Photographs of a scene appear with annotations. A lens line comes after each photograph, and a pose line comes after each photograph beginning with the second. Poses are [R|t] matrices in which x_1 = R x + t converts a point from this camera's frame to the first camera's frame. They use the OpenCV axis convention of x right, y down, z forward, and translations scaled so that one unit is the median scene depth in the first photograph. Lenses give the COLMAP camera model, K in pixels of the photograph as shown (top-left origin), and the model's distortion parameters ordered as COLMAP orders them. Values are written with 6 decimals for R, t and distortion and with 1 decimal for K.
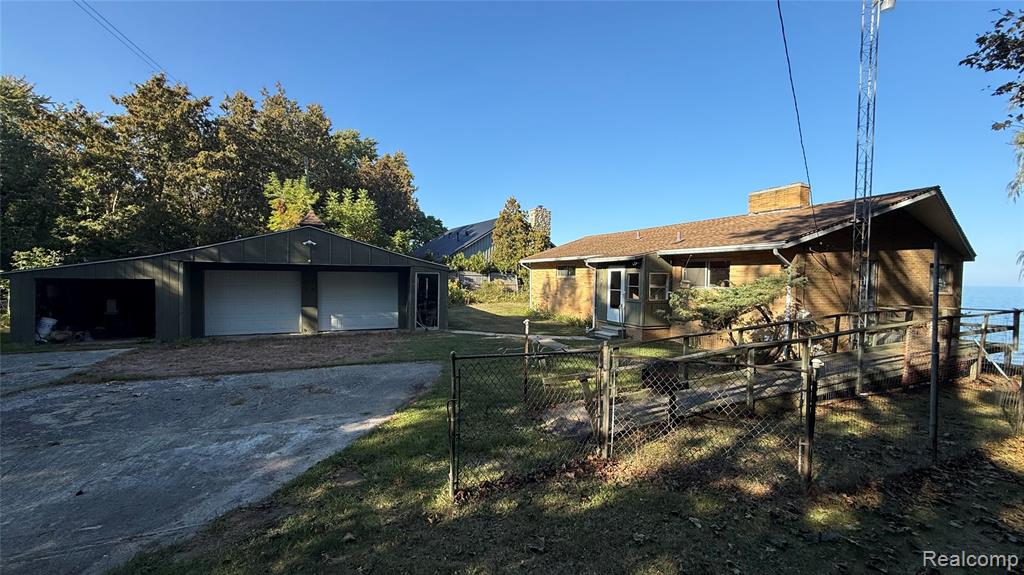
lens RADIAL K [[406.9, 0, 512.0], [0, 406.9, 287.5], [0, 0, 1]] dist [-0.000330, 0.000174]
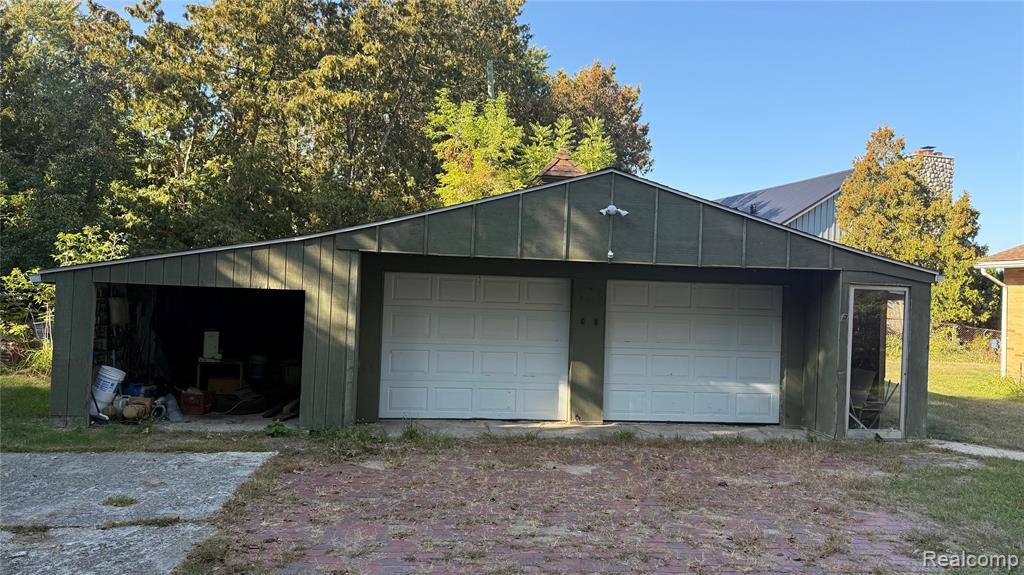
lens RADIAL K [[696.5, 0, 512.0], [0, 696.5, 287.5], [0, 0, 1]] dist [0.047852, -0.067850]
pose [[0.957236, 0.019429, -0.288654, -0.254920], [-0.030201, 0.999002, -0.032910, -0.003048], [0.287727, 0.040221, 0.956868, 0.192966]]
